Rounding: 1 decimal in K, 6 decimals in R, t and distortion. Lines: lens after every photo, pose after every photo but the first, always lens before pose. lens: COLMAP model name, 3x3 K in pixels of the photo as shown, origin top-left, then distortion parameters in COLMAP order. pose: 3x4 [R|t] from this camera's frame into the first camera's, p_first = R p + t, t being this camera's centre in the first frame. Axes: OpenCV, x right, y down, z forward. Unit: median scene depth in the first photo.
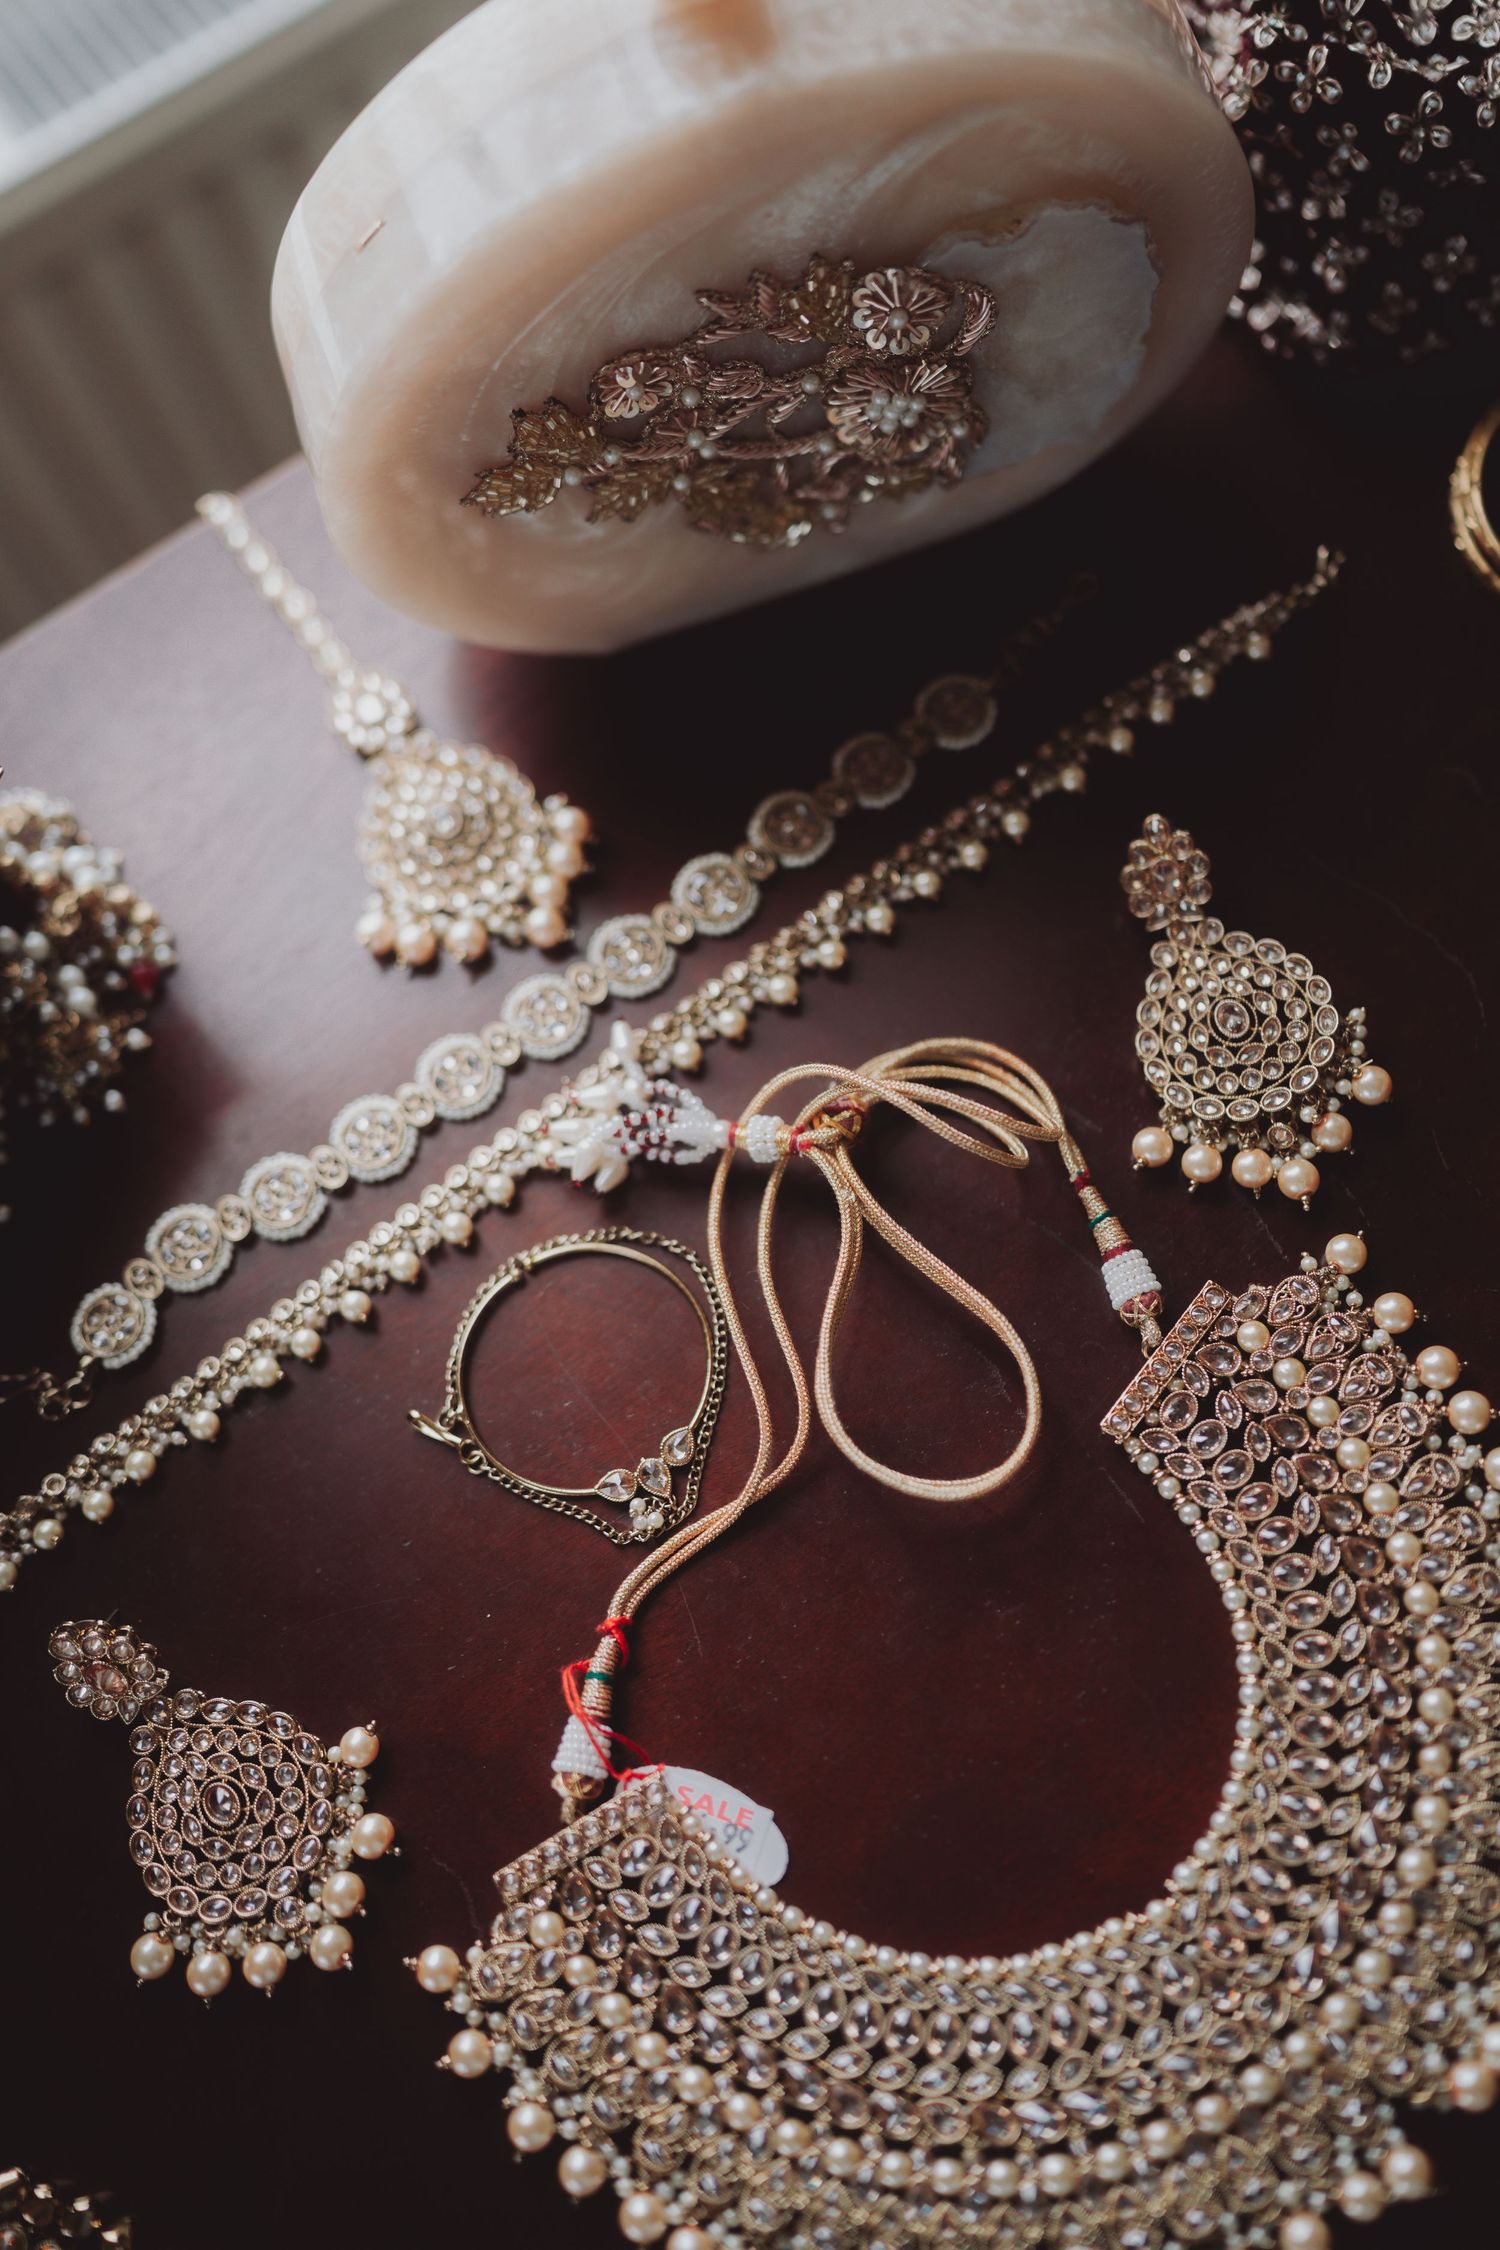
lens RADIAL K [[2323.0, 0, 740.4], [0, 2323.0, 1125.4], [0, 0, 1]] dist [0.044993, 0.000000]
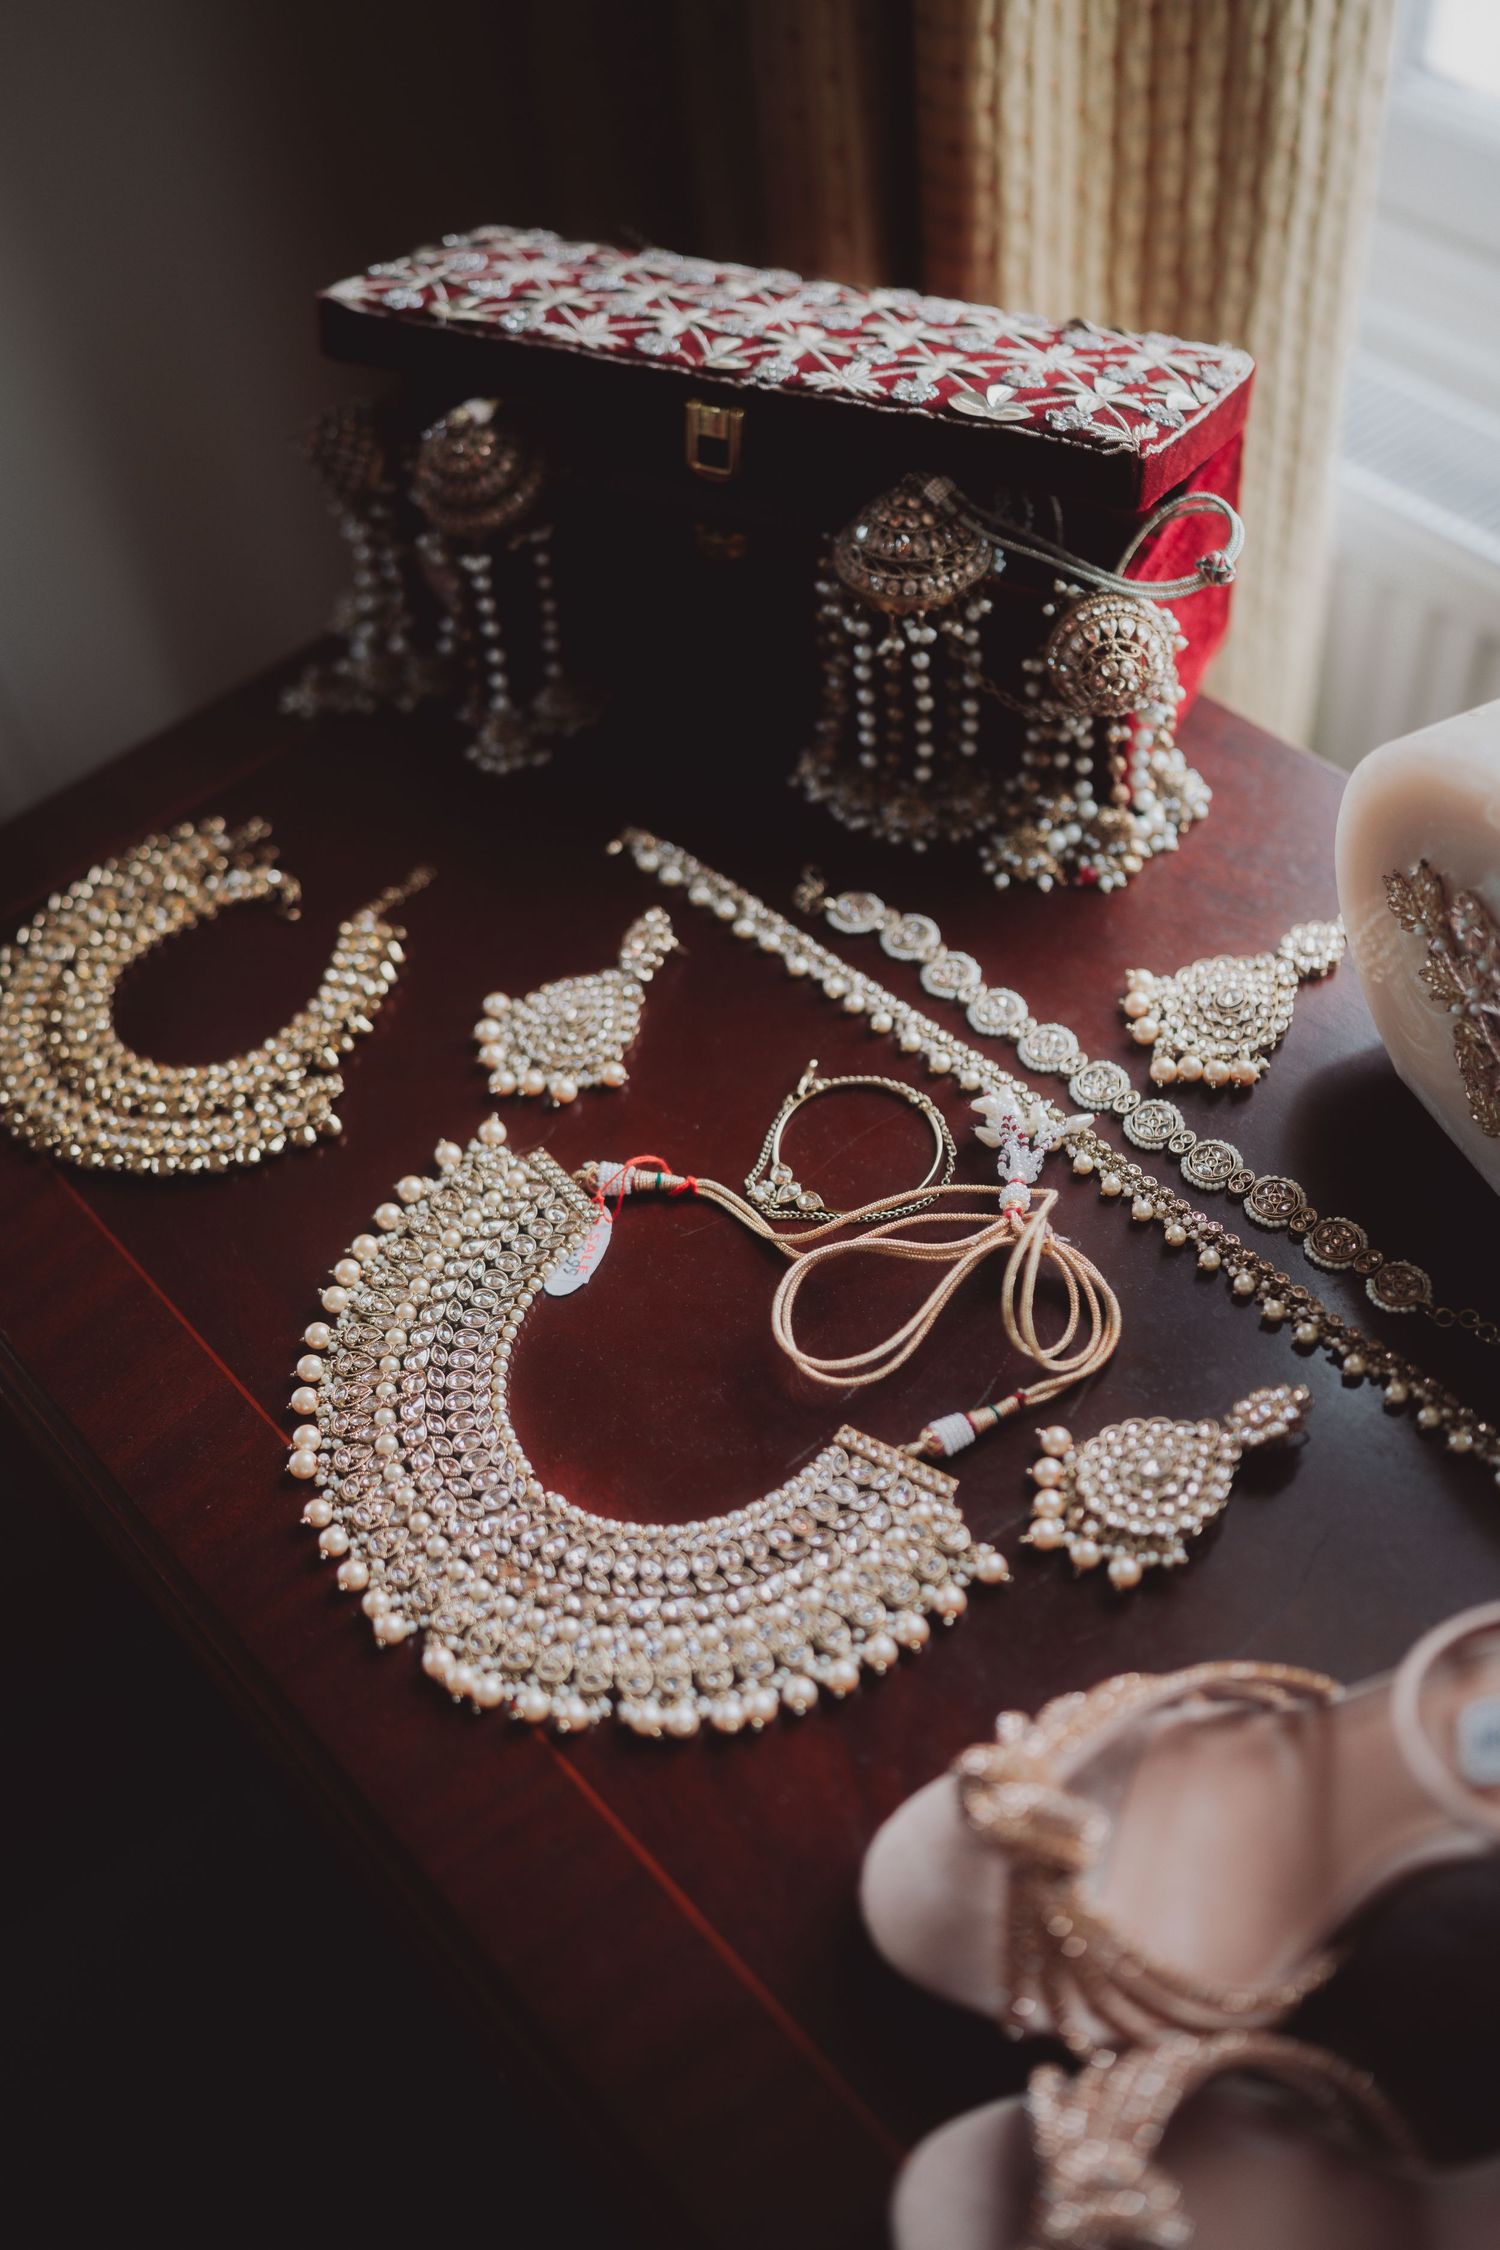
lens RADIAL K [[2323.0, 0, 739.1], [0, 2323.0, 1126.9], [0, 0, 1]] dist [0.044993, 0.000000]
pose [[0.102039, 0.832292, -0.544866, 0.745242], [-0.888487, 0.322594, 0.326378, -0.329616], [0.447413, 0.450803, 0.772398, -0.224640]]
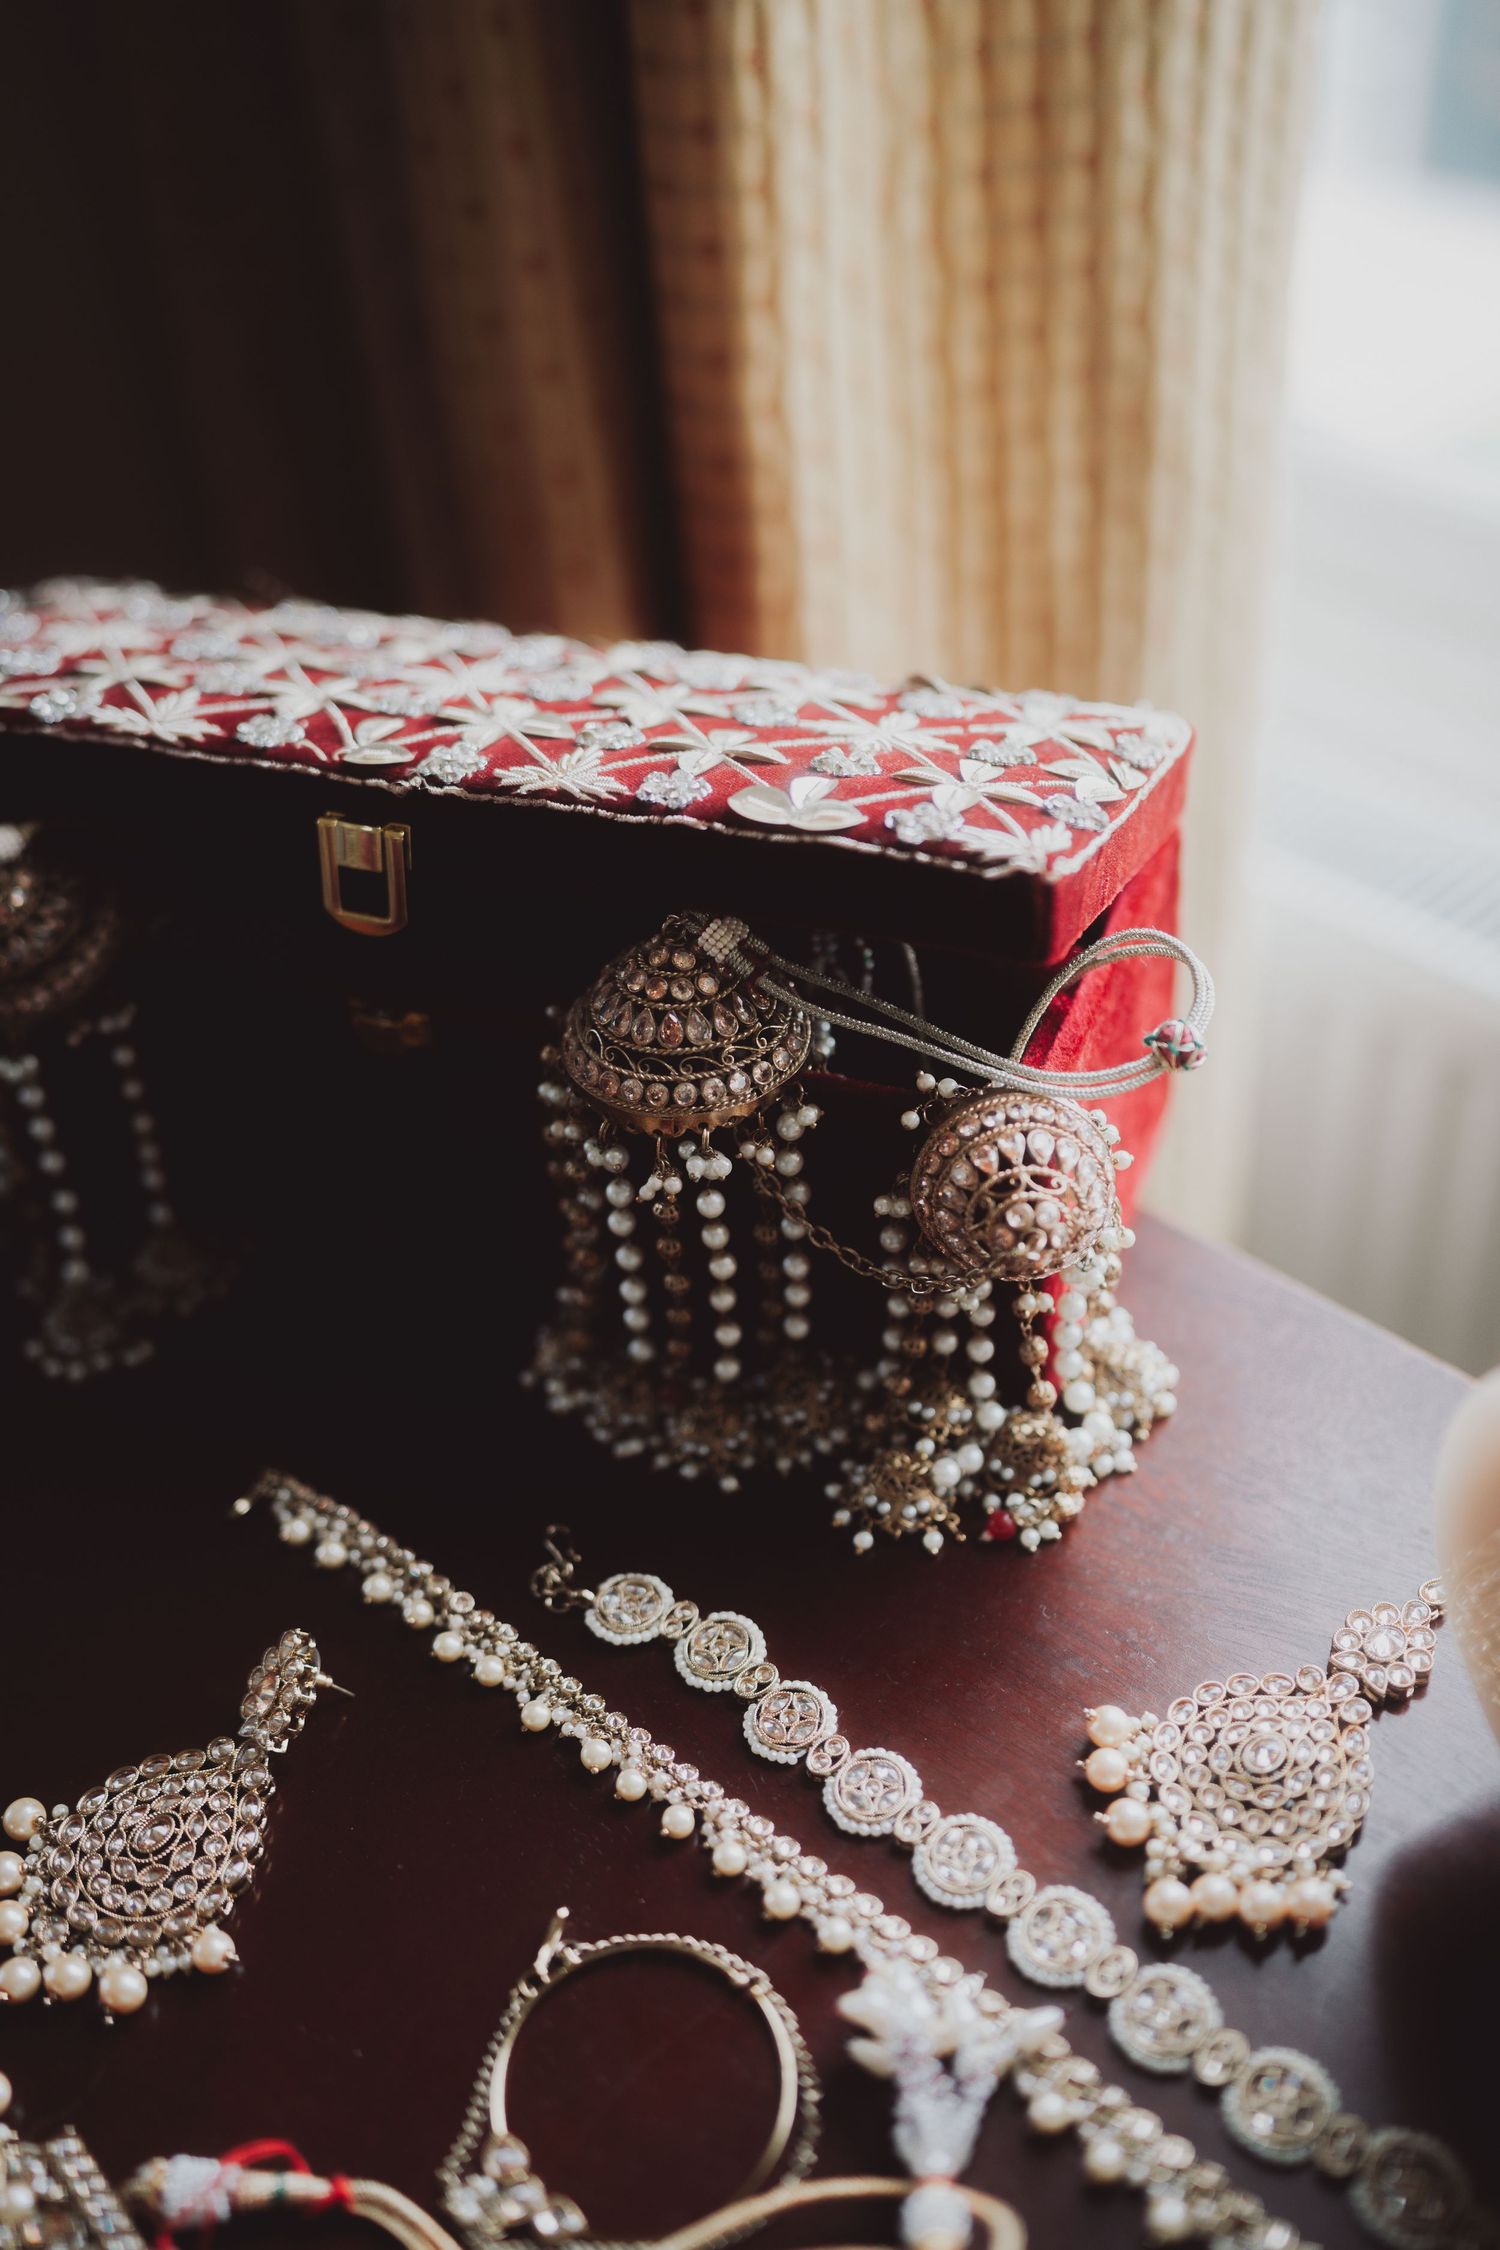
lens RADIAL K [[2323.0, 0, 730.3], [0, 2323.0, 1128.0], [0, 0, 1]] dist [0.044993, 0.000000]
pose [[0.180550, 0.728067, -0.661302, 0.250945], [-0.885990, 0.412357, 0.212094, -0.252079], [0.427111, 0.547614, 0.719511, 0.197178]]
